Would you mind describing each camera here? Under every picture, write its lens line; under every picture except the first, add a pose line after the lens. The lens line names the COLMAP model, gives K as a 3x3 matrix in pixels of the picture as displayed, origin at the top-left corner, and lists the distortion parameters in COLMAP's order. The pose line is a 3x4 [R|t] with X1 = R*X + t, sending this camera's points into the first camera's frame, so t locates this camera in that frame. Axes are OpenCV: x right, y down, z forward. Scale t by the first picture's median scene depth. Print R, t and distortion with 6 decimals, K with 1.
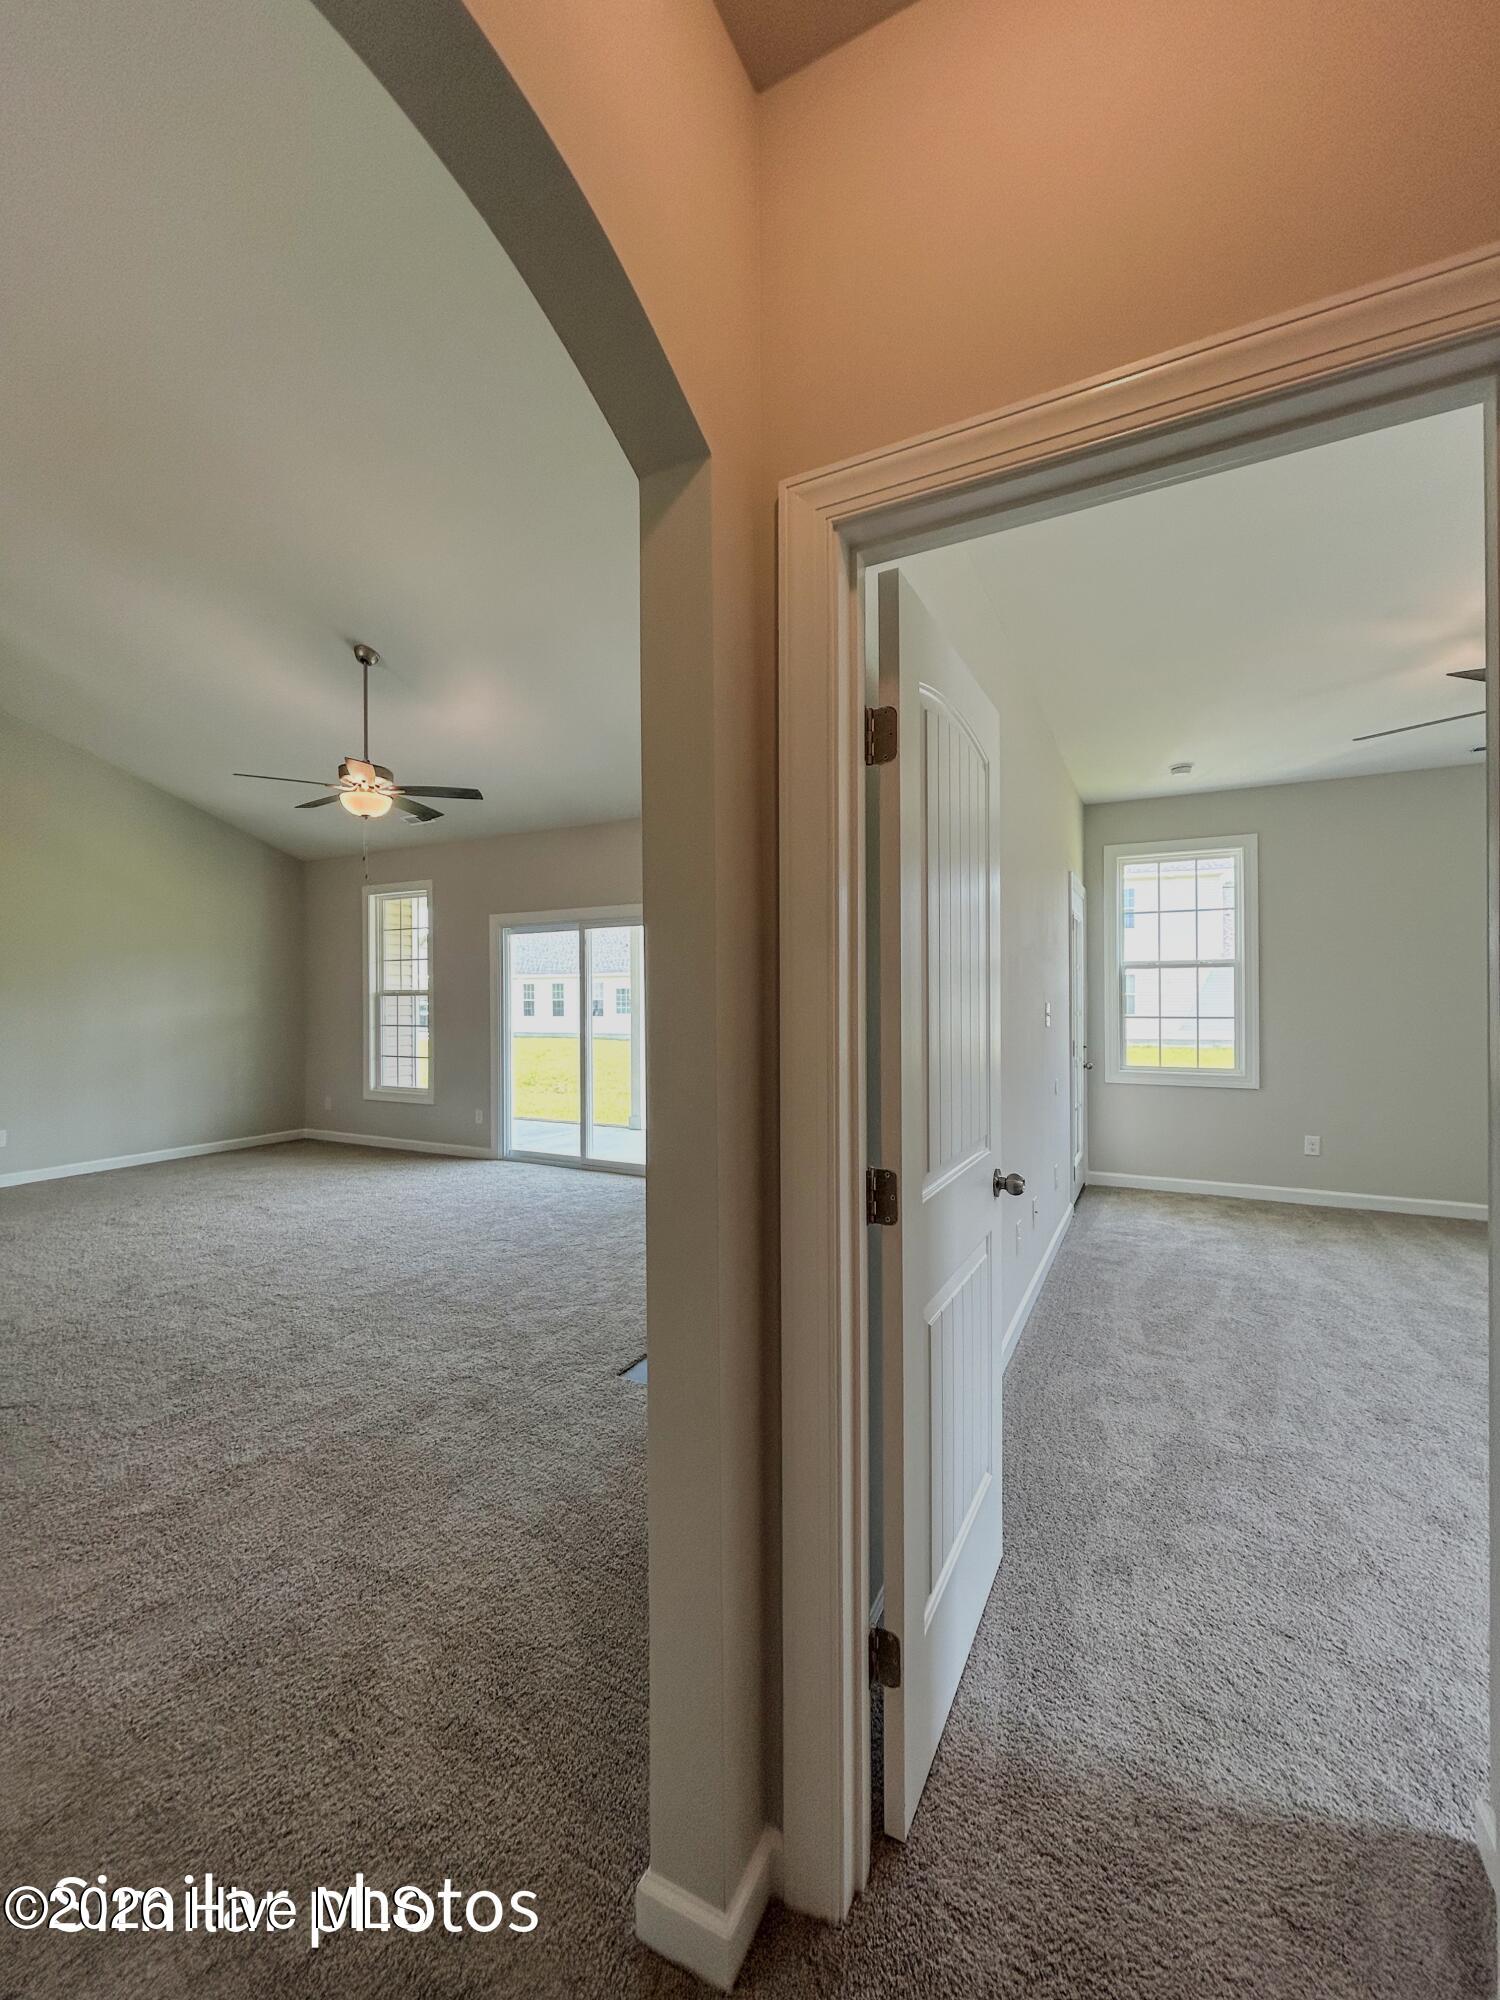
lens RADIAL K [[806.1, 0, 758.0], [0, 806.1, 1002.7], [0, 0, 1]] dist [-0.002187, -0.000952]
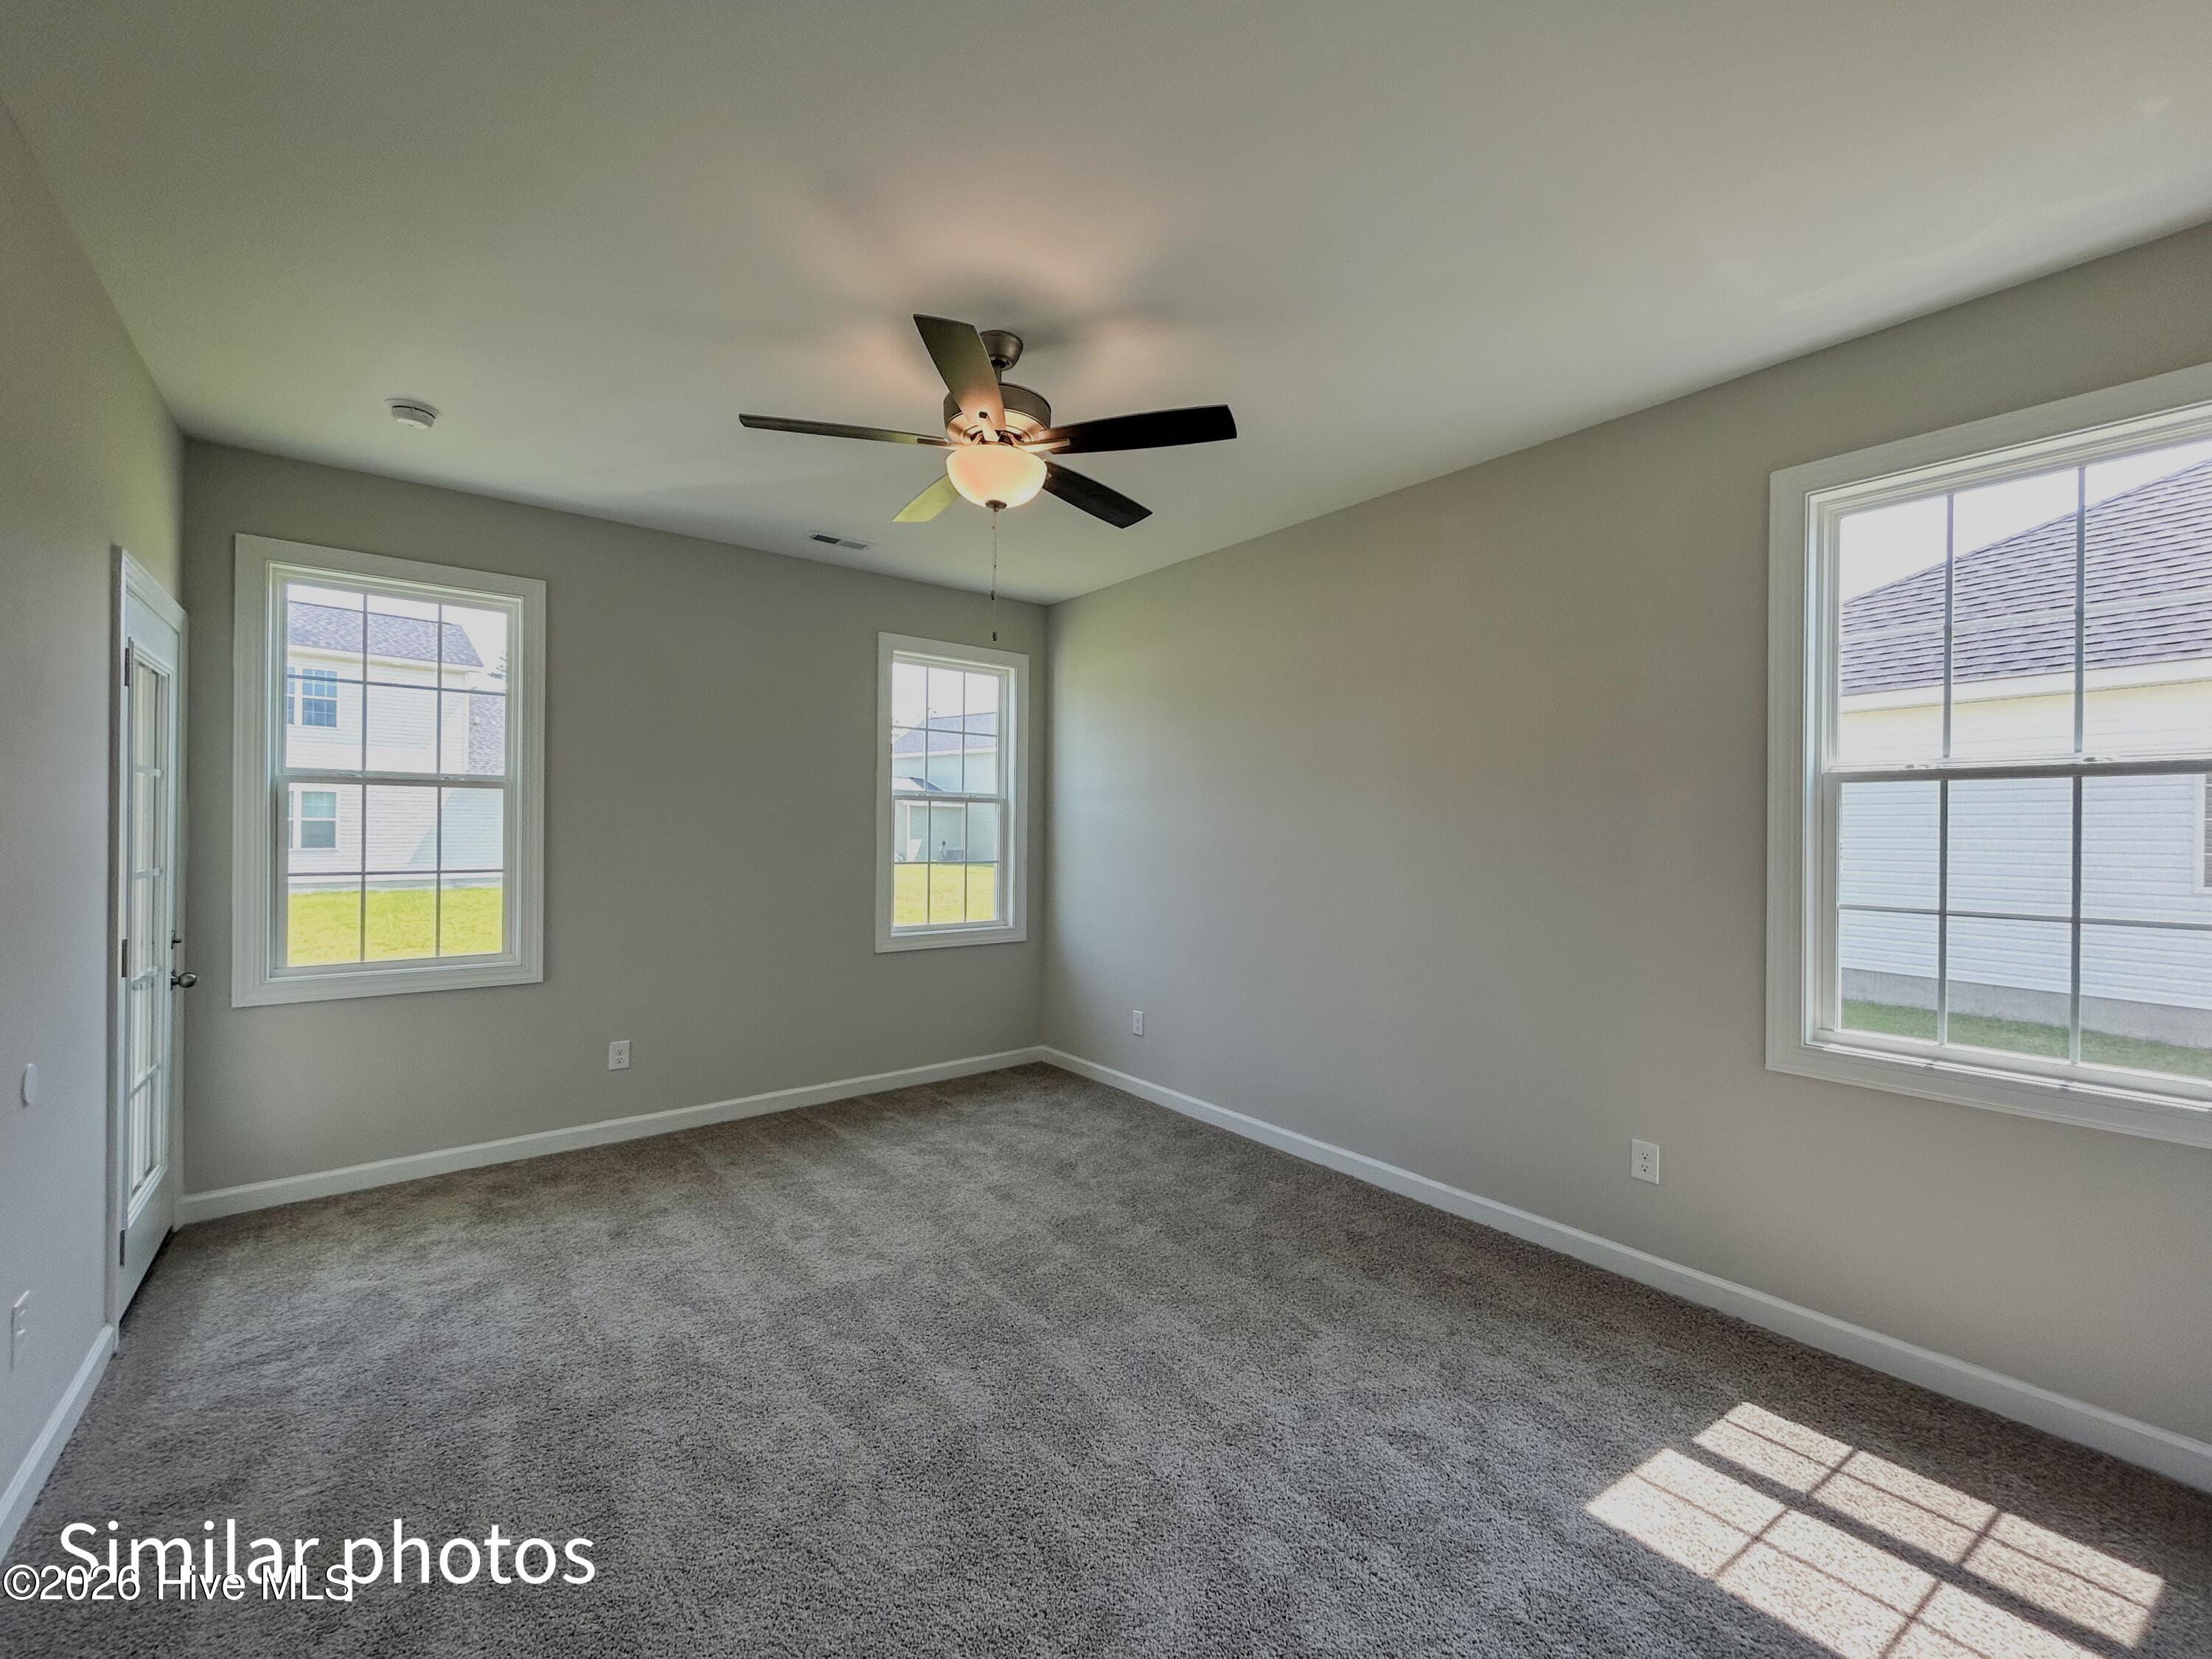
lens RADIAL K [[891.6, 0, 1116.1], [0, 891.6, 833.1], [0, 0, 1]] dist [-0.002187, -0.000952]
pose [[0.403818, 0.007654, 0.914807, 0.164331], [-0.012175, 0.999921, -0.002992, -0.014546], [-0.914758, -0.009930, 0.403879, 0.310031]]
